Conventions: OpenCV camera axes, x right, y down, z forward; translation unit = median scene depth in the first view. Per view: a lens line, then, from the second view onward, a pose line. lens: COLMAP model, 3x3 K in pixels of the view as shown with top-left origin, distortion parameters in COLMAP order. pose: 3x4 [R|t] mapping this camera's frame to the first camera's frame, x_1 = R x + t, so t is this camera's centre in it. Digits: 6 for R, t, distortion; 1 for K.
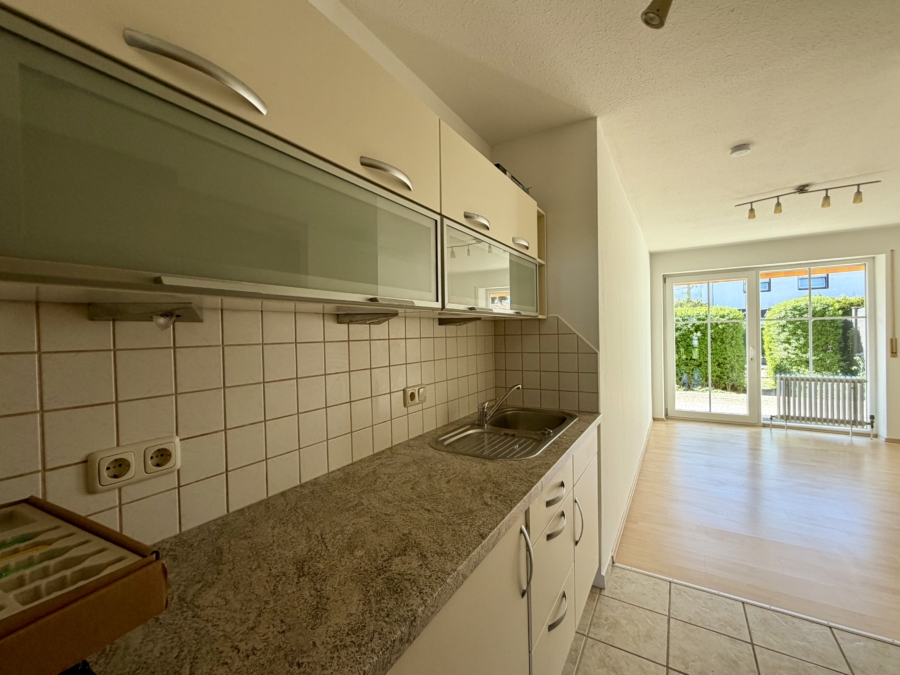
lens RADIAL K [[365.4, 0, 446.5], [0, 365.4, 335.4], [0, 0, 1]] dist [0.000242, -0.000009]
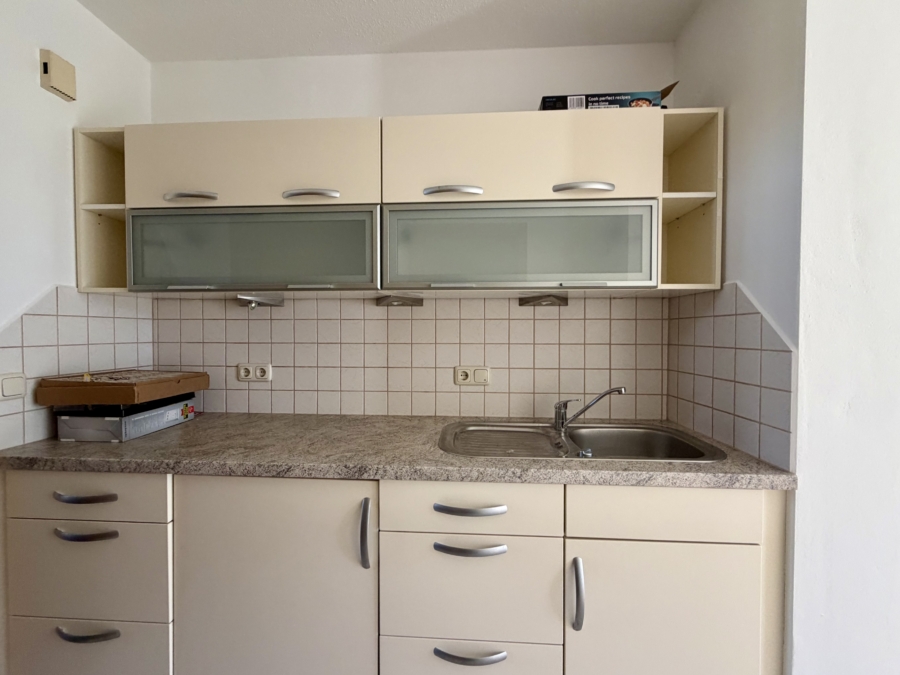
lens RADIAL K [[365.4, 0, 445.9], [0, 365.4, 338.7], [0, 0, 1]] dist [0.000242, -0.000009]
pose [[0.499580, 0.044842, -0.865107, 0.968495], [-0.015574, 0.998963, 0.042787, 0.025074], [0.866128, -0.007902, 0.499760, 0.561122]]
